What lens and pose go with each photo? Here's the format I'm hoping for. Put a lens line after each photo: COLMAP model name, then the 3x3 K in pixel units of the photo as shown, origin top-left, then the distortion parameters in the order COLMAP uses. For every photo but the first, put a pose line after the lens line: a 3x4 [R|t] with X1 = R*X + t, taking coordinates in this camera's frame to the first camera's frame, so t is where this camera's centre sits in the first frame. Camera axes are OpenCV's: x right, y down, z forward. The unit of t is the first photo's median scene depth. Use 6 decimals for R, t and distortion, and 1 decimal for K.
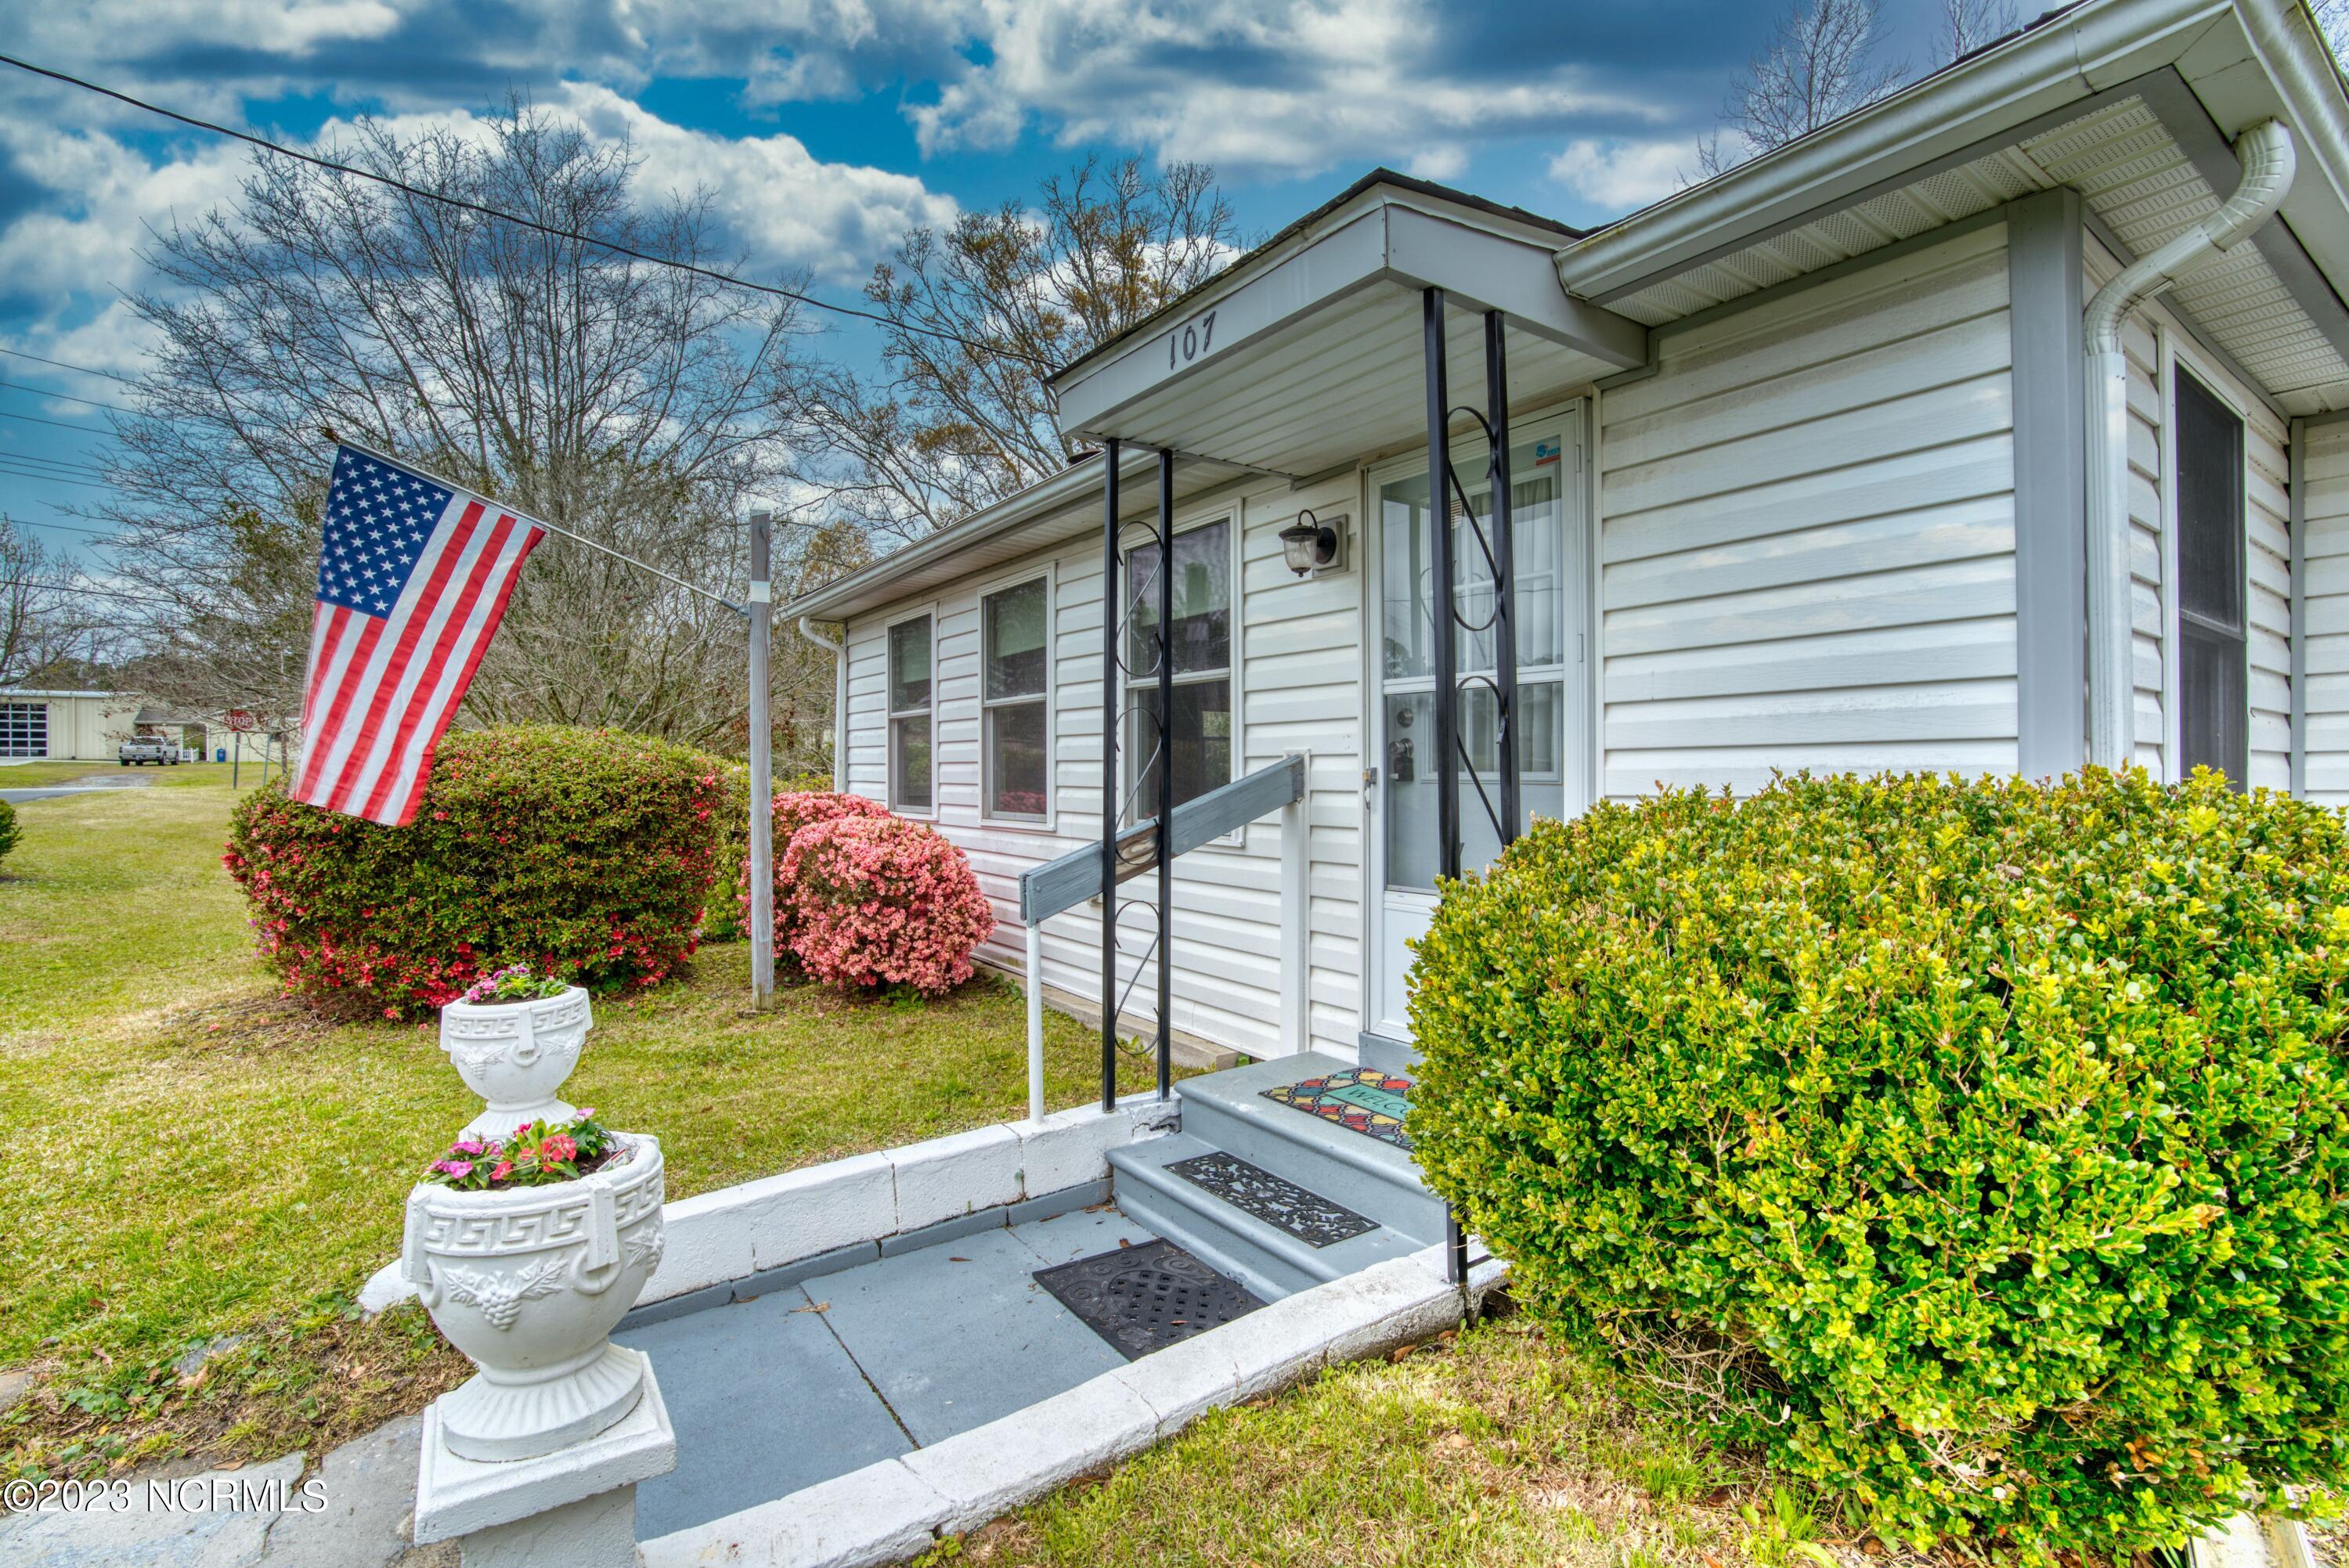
lens RADIAL K [[1082.2, 0, 1159.7], [0, 1082.2, 778.9], [0, 0, 1]] dist [-0.031791, 0.000410]
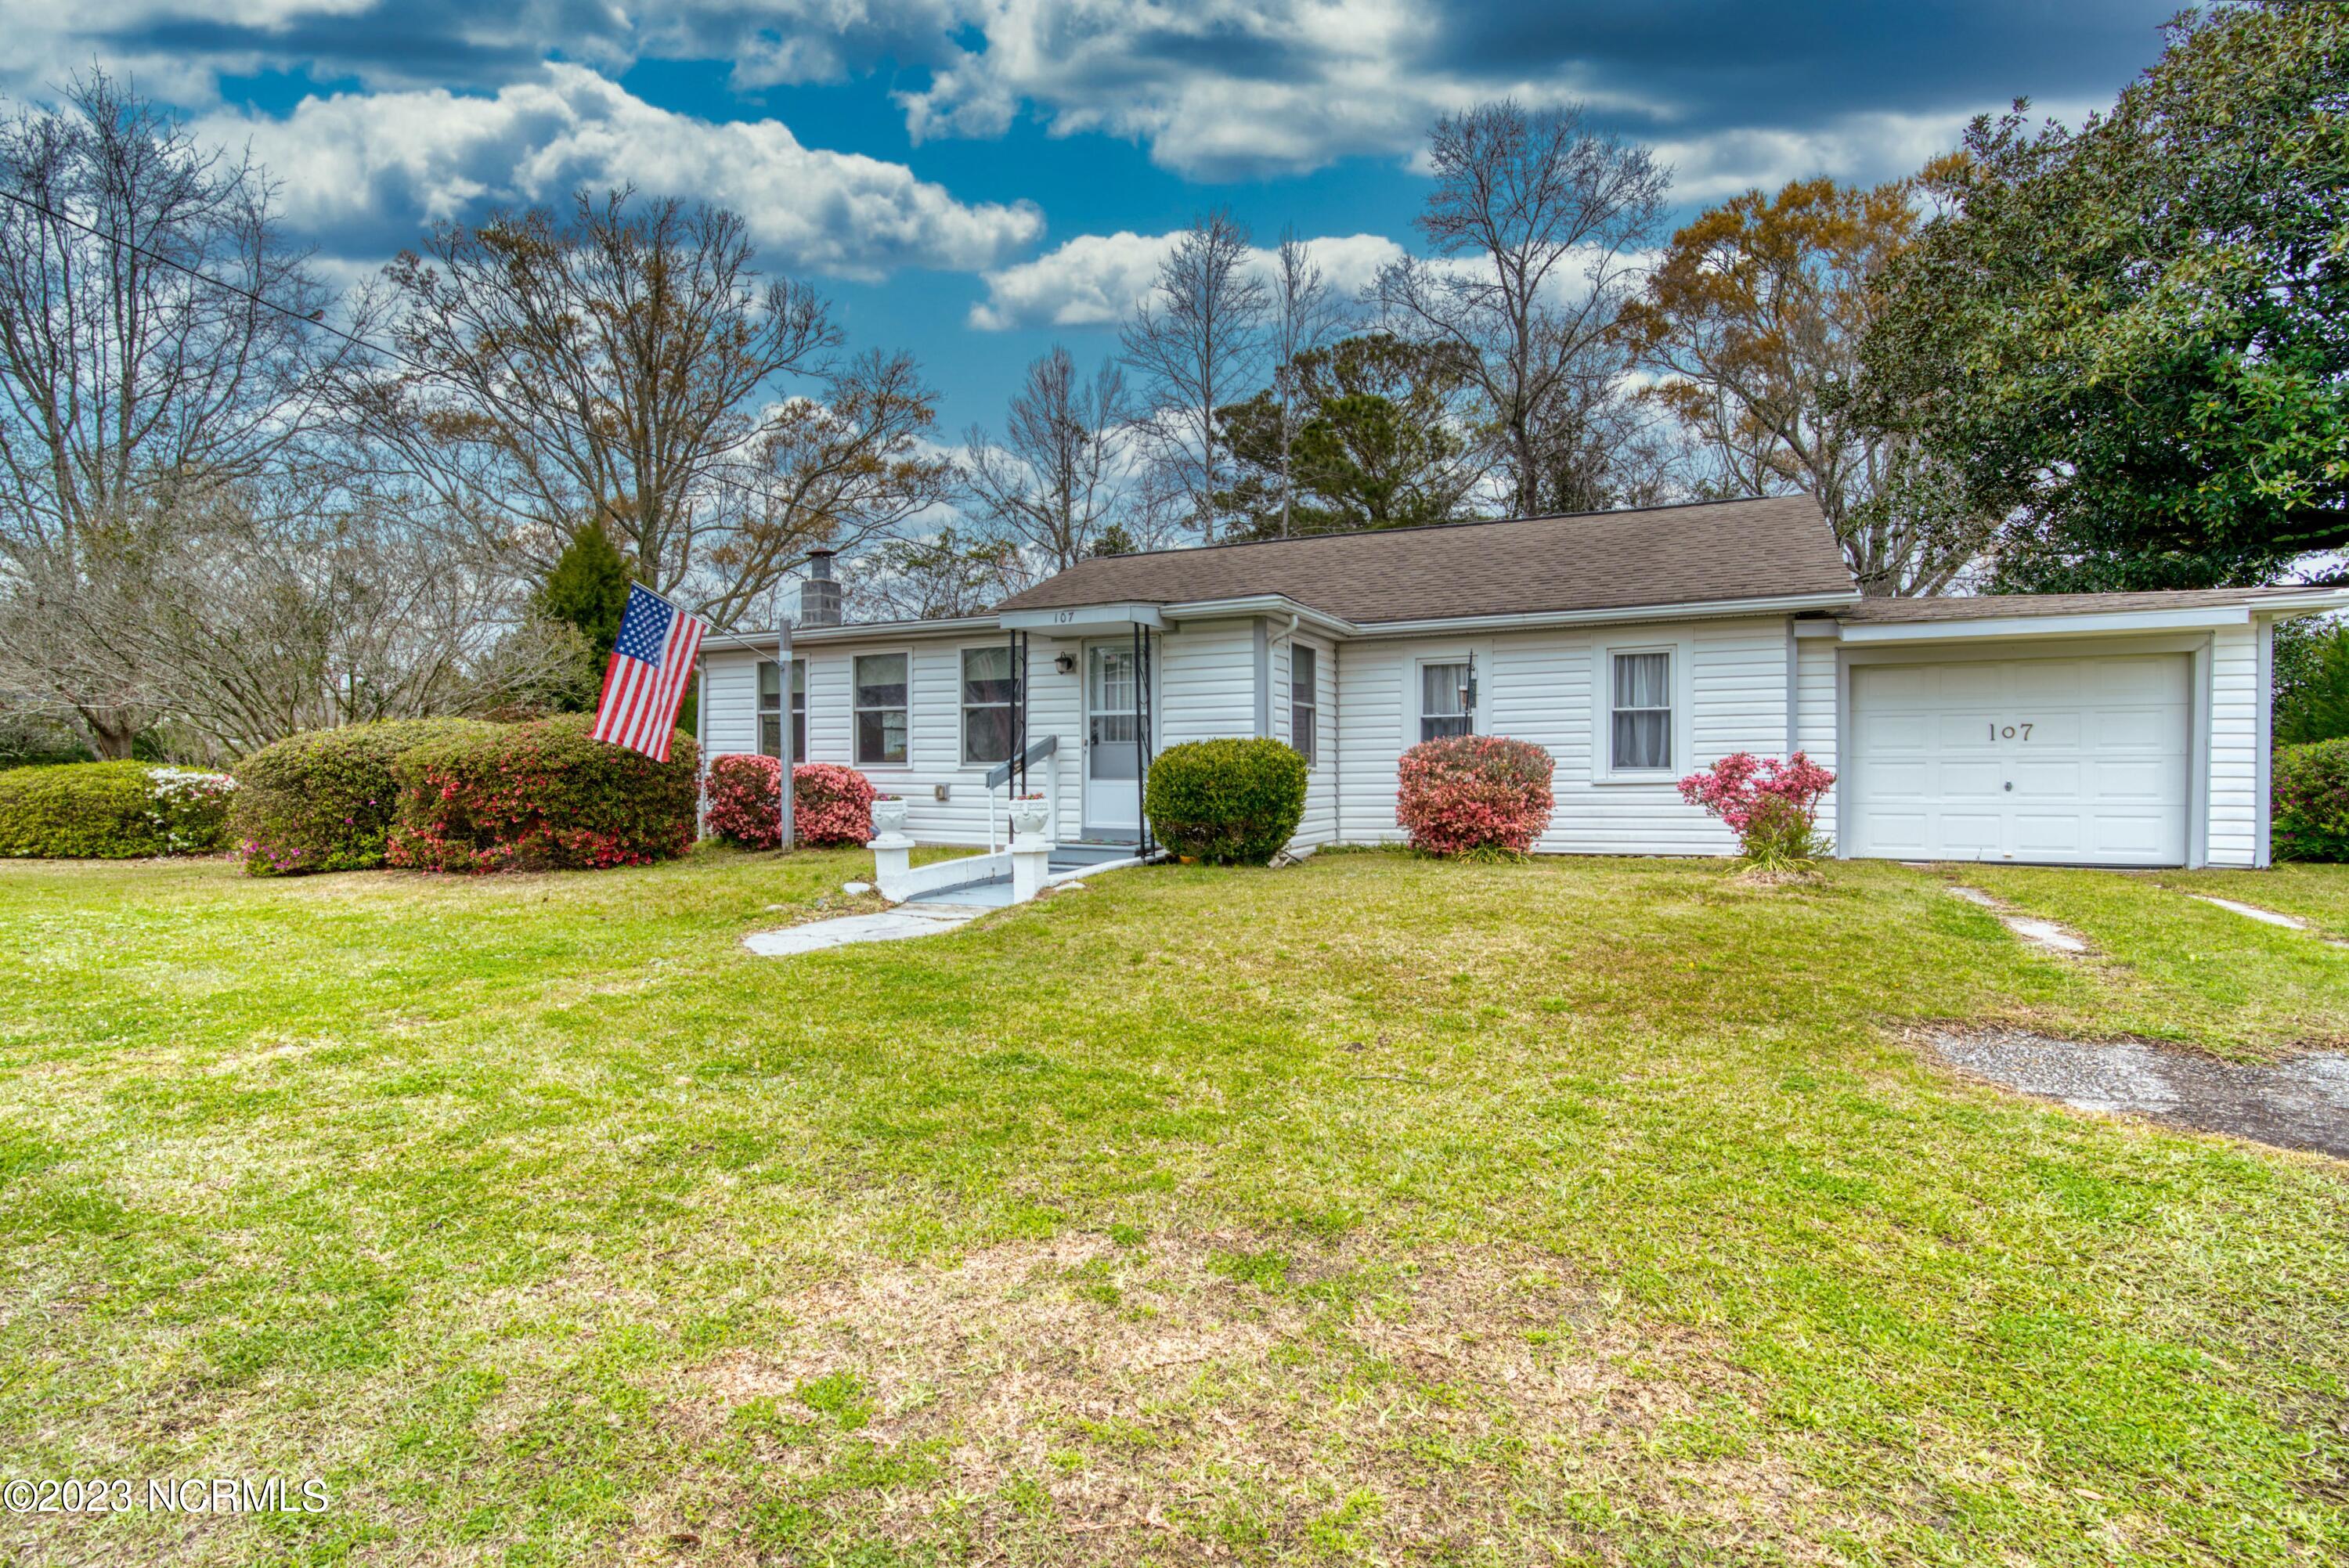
lens RADIAL K [[1082.2, 0, 1181.3], [0, 1082.2, 785.3], [0, 0, 1]] dist [-0.031791, 0.000410]
pose [[0.859260, -0.005985, 0.511505, -0.790719], [0.001059, 0.999950, 0.009921, 0.061748], [-0.511539, -0.007983, 0.859223, -1.221850]]
